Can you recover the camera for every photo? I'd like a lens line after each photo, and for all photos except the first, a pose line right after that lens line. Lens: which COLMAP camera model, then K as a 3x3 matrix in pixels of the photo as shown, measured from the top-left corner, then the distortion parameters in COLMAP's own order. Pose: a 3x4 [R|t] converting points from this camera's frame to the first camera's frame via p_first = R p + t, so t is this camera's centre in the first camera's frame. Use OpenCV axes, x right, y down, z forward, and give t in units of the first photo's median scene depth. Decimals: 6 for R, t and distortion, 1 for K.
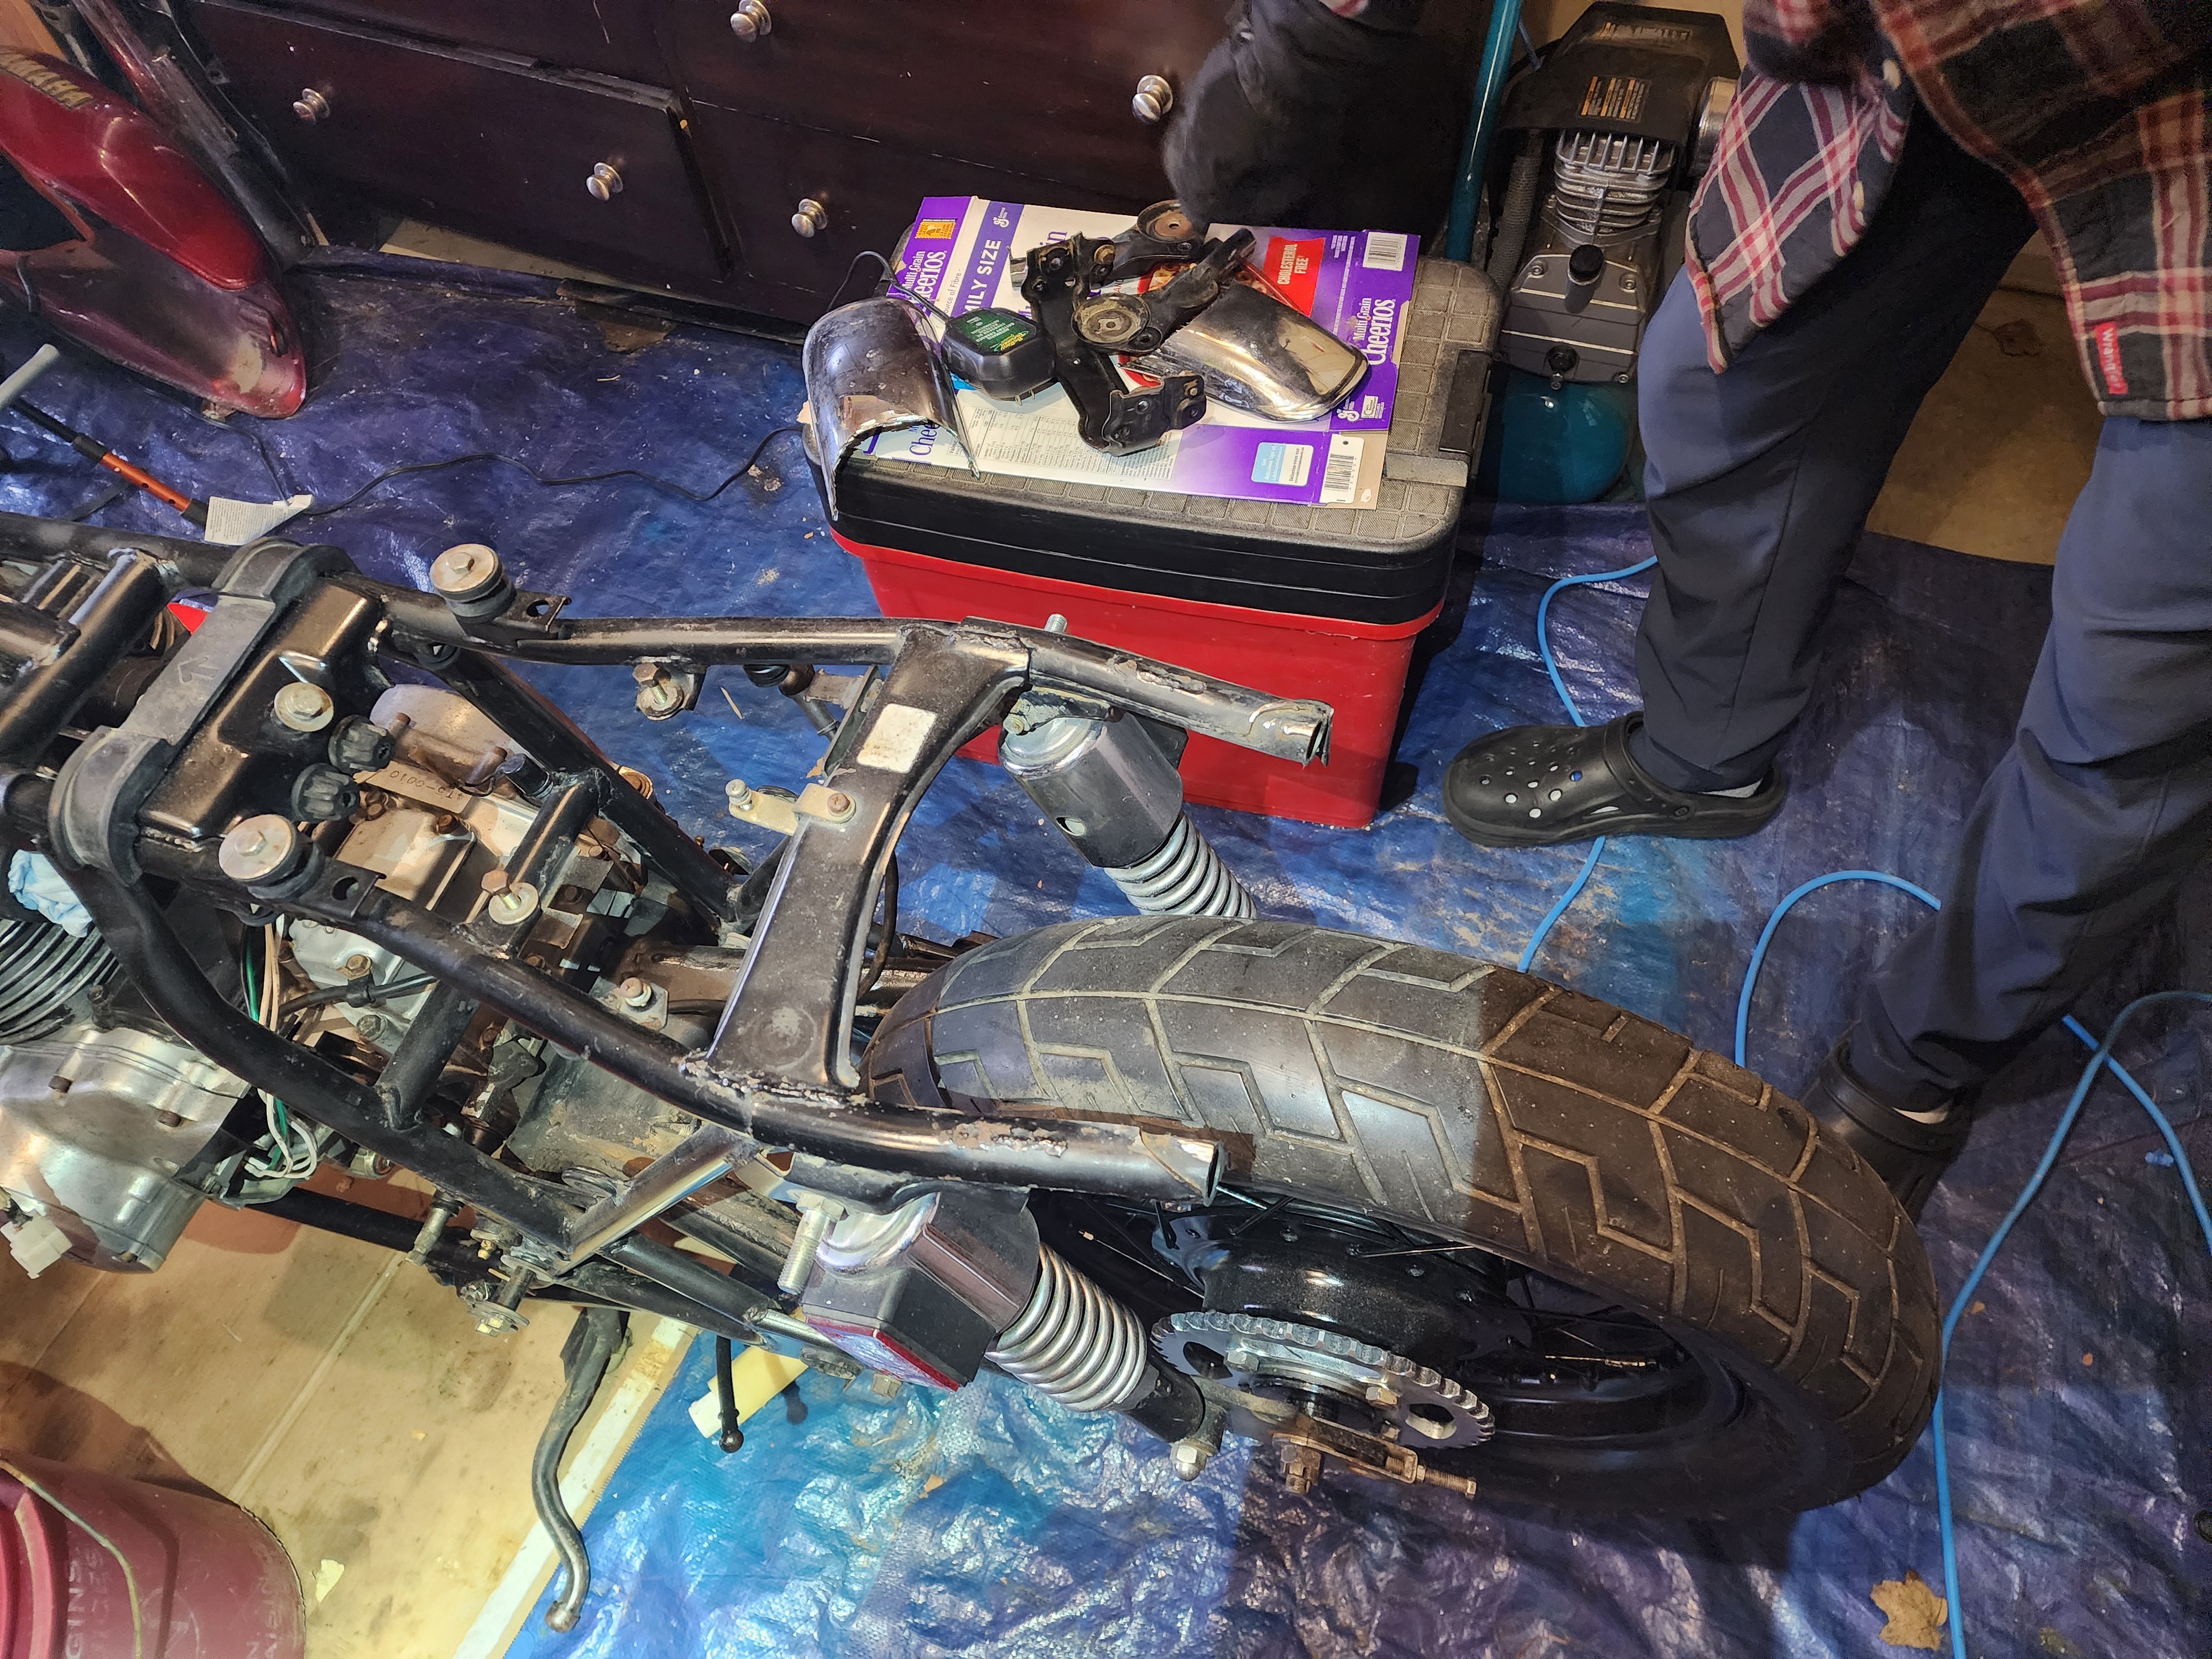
lens RADIAL K [[1548.7, 0, 1106.0], [0, 1548.7, 829.5], [0, 0, 1]] dist [0.053882, -0.063530]
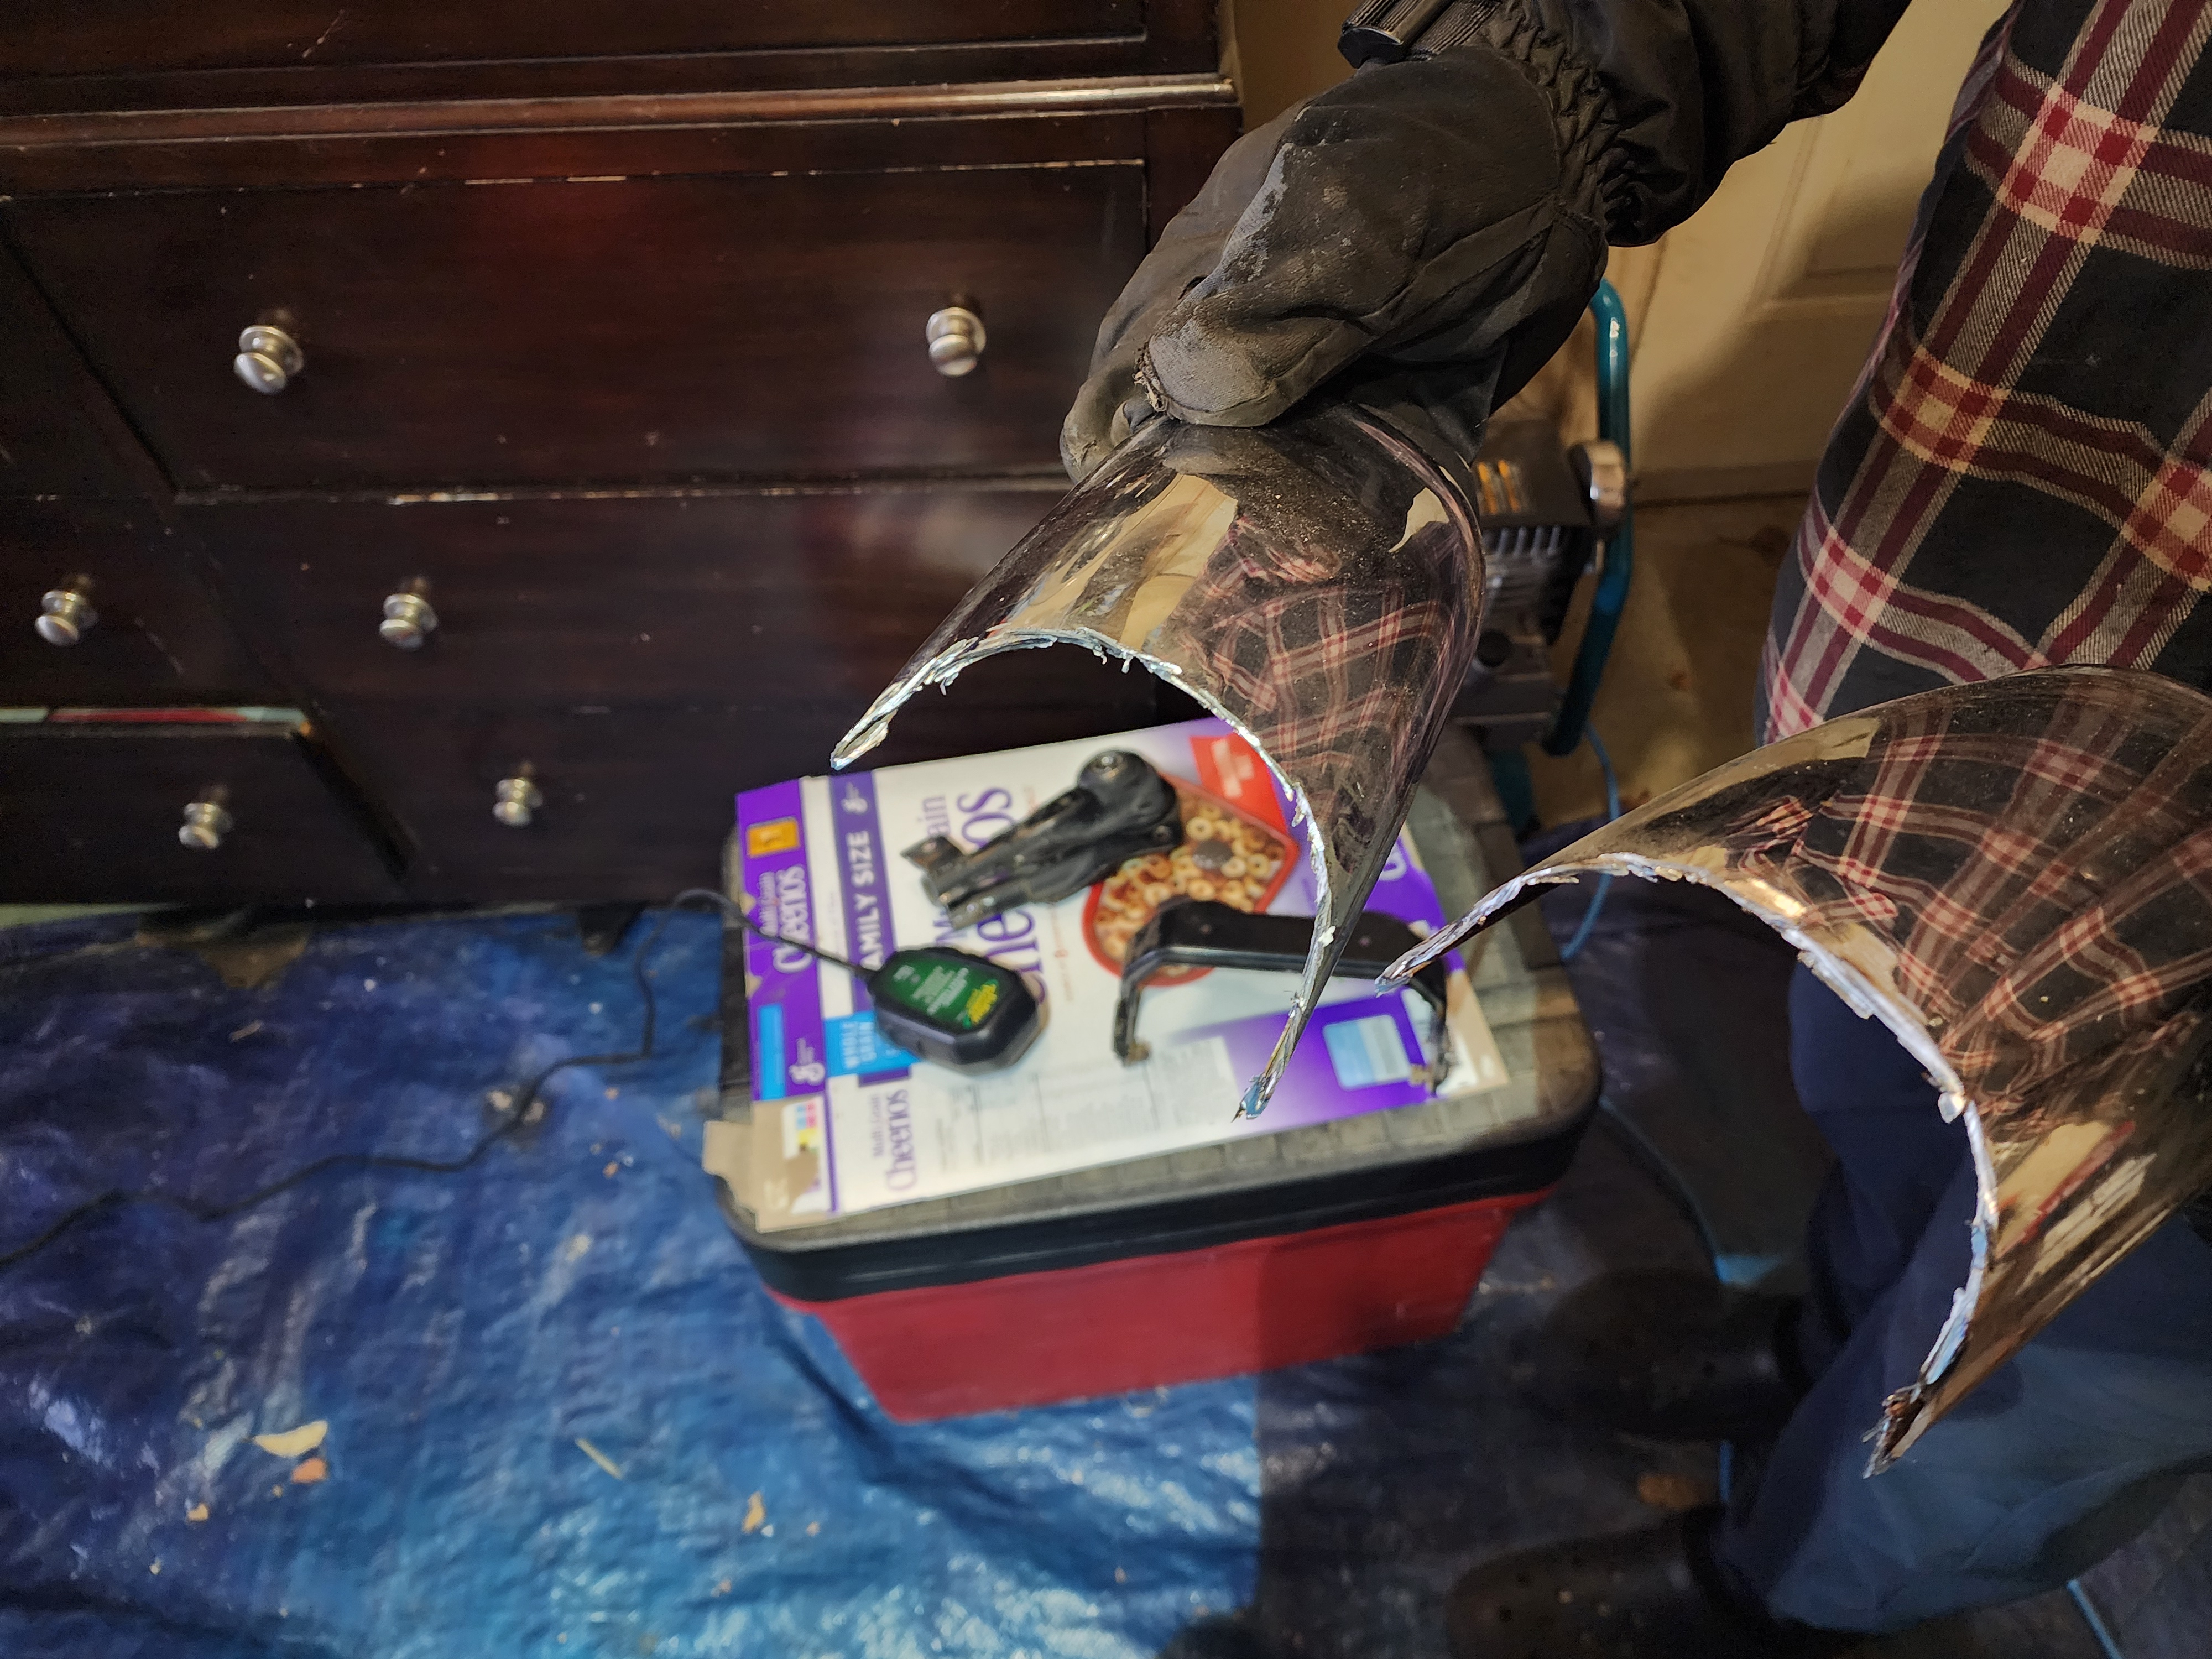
lens RADIAL K [[1548.7, 0, 1106.0], [0, 1548.7, 829.5], [0, 0, 1]] dist [0.053882, -0.063530]
pose [[0.917415, -0.286812, 0.275840, -0.168881], [0.308559, 0.950447, -0.037981, -0.312183], [-0.251278, 0.119958, 0.960453, 0.238429]]
